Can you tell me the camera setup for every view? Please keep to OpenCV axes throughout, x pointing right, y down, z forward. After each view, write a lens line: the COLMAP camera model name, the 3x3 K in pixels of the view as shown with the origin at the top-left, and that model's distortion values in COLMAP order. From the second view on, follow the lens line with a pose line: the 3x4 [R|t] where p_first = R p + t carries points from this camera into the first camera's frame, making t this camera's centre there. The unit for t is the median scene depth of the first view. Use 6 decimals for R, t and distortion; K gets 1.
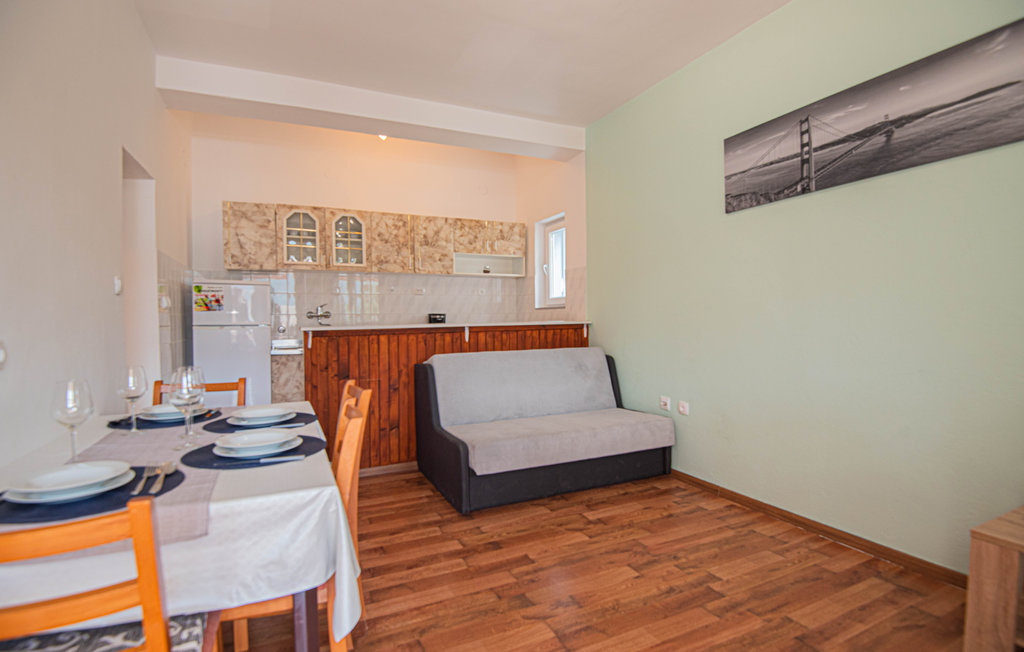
lens RADIAL K [[490.4, 0, 512.0], [0, 490.4, 326.0], [0, 0, 1]] dist [0.000540, -0.019688]
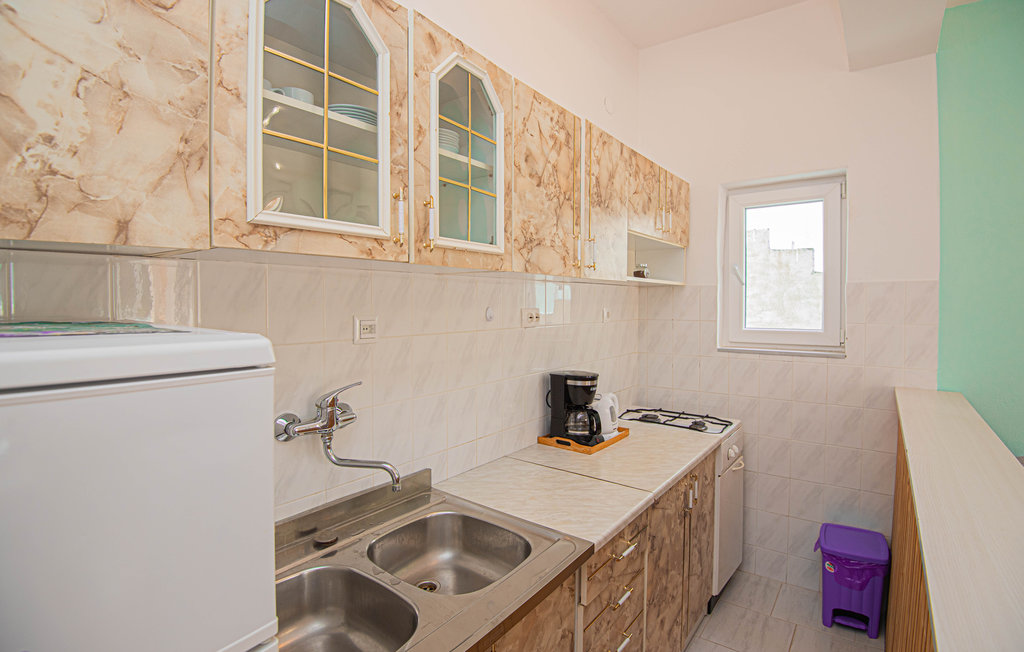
lens RADIAL K [[485.3, 0, 511.8], [0, 485.3, 310.7], [0, 0, 1]] dist [0.000459, -0.029118]
pose [[0.888020, 0.002513, 0.459798, -0.408512], [-0.003796, 0.999991, 0.001866, -0.082240], [-0.459789, -0.003403, 0.888022, 0.691463]]
